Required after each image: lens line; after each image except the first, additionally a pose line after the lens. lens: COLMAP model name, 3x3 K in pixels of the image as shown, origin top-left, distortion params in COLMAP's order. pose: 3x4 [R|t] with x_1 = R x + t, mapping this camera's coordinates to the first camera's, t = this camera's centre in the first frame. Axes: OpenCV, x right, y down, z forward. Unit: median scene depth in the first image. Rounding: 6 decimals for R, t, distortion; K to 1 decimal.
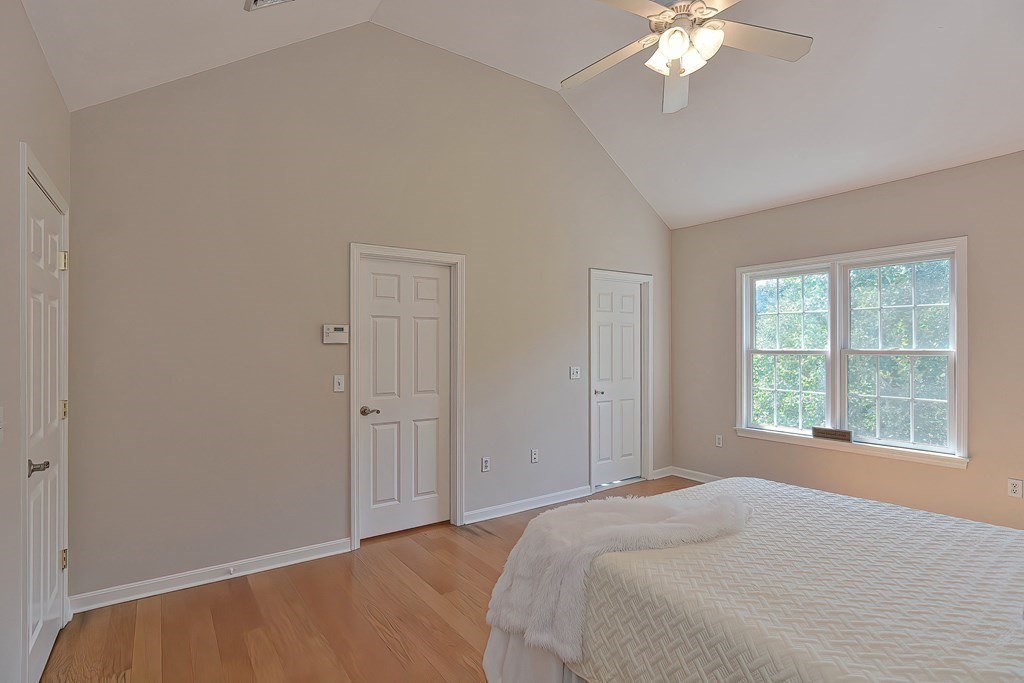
lens RADIAL K [[509.3, 0, 512.0], [0, 509.3, 341.5], [0, 0, 1]] dist [-0.003498, 0.000323]
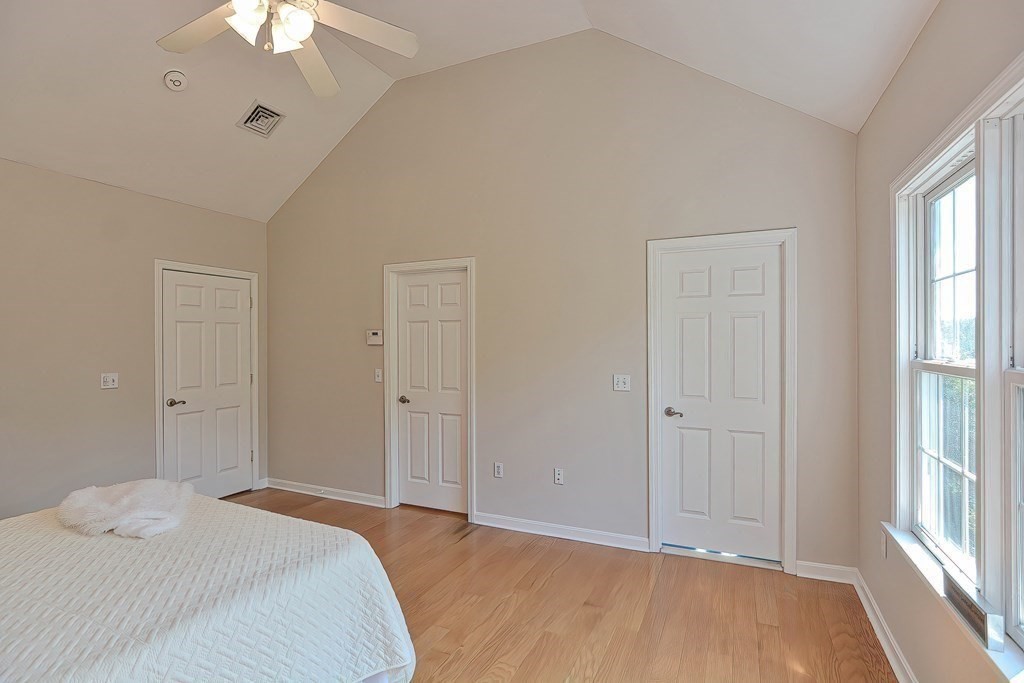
lens RADIAL K [[509.3, 0, 512.0], [0, 509.3, 341.5], [0, 0, 1]] dist [-0.003498, 0.000323]
pose [[0.500096, 0.000065, -0.865970, 0.820709], [0.009412, 0.999941, 0.005510, -0.006924], [0.865919, -0.010907, 0.500066, 0.560991]]
